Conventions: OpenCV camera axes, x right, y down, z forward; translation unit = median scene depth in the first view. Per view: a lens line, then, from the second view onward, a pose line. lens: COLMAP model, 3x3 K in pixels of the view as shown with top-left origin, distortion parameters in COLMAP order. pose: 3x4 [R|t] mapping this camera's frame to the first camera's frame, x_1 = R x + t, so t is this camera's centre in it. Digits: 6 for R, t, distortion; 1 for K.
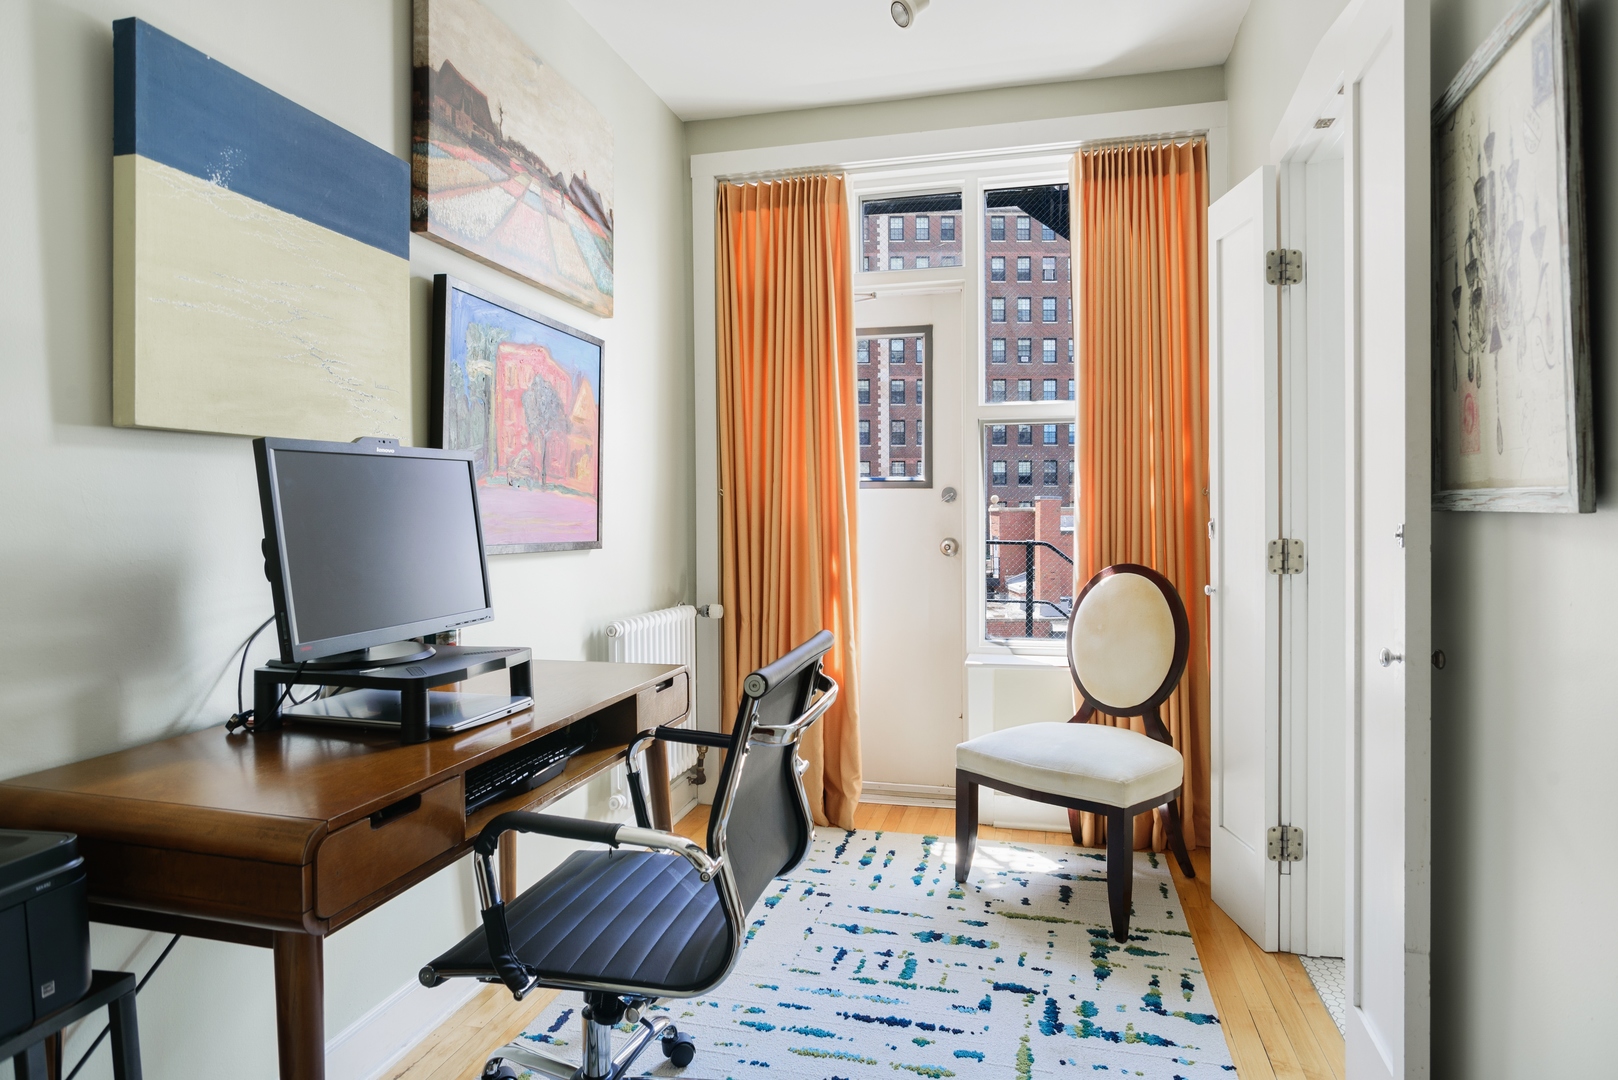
lens RADIAL K [[919.4, 0, 803.9], [0, 919.4, 527.1], [0, 0, 1]] dist [-0.001511, -0.000976]
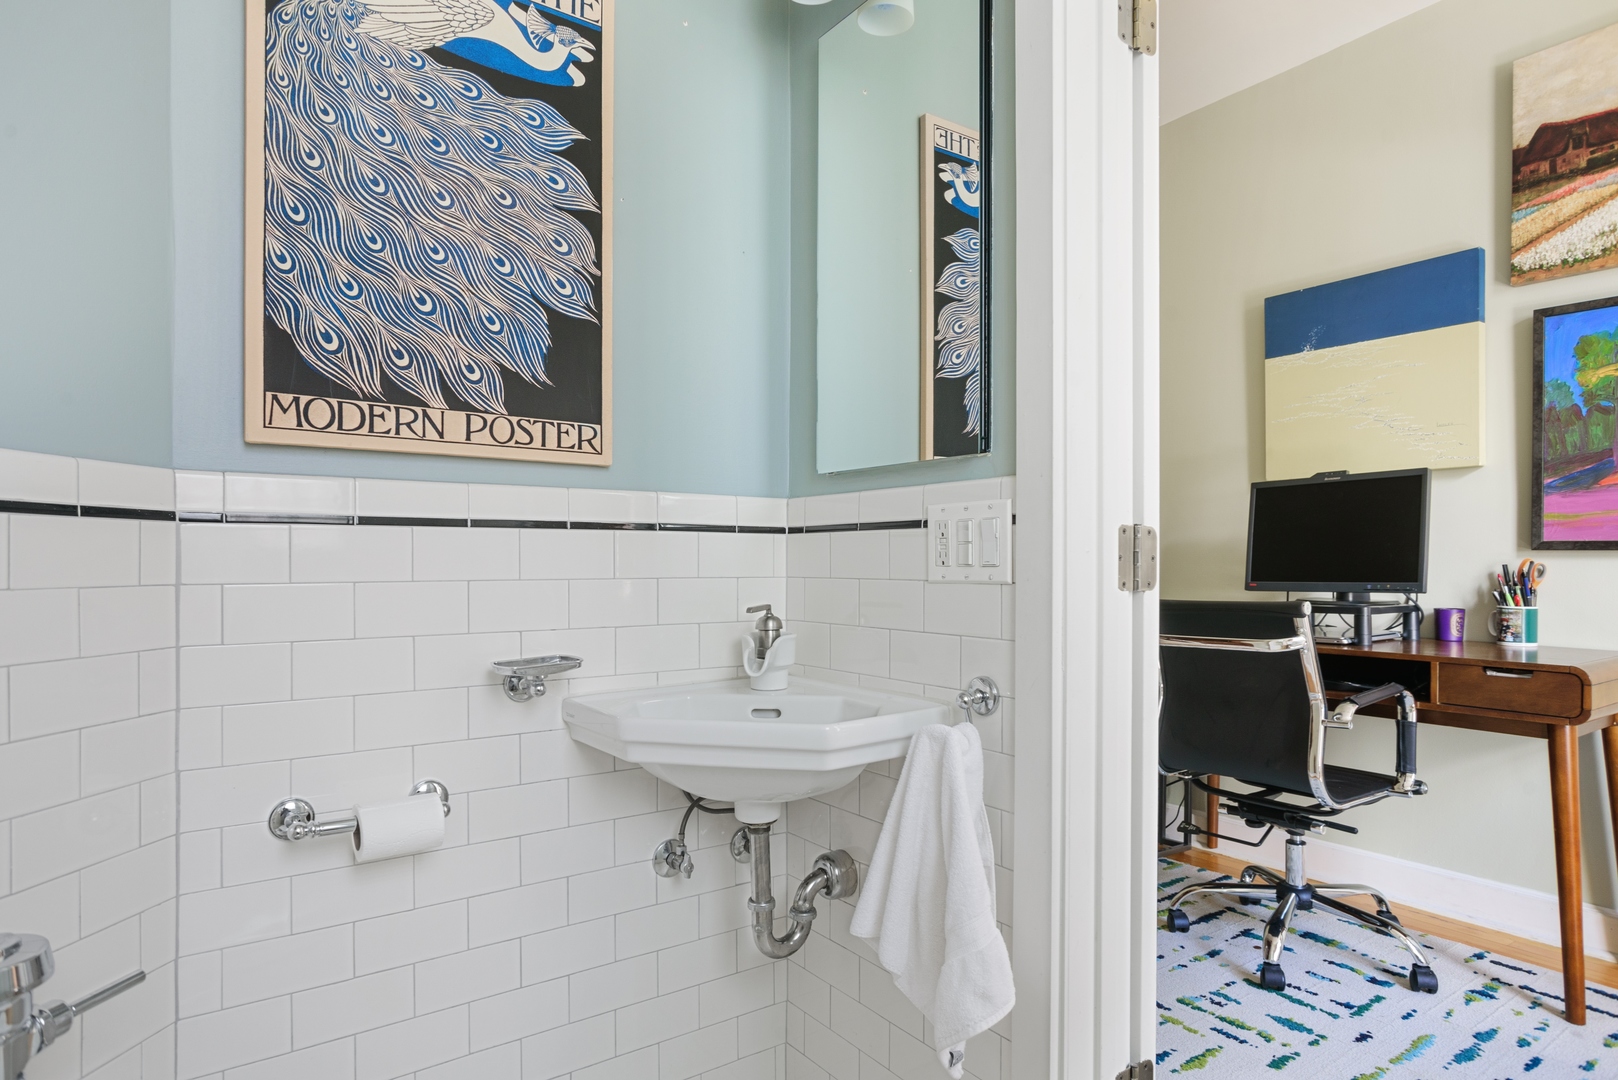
lens RADIAL K [[919.4, 0, 807.4], [0, 919.4, 545.3], [0, 0, 1]] dist [-0.001511, -0.000976]
pose [[-0.643462, -0.002083, -0.765475, 1.100894], [-0.004849, 0.999987, 0.001355, 0.030372], [0.765463, 0.004583, -0.643464, 1.031072]]
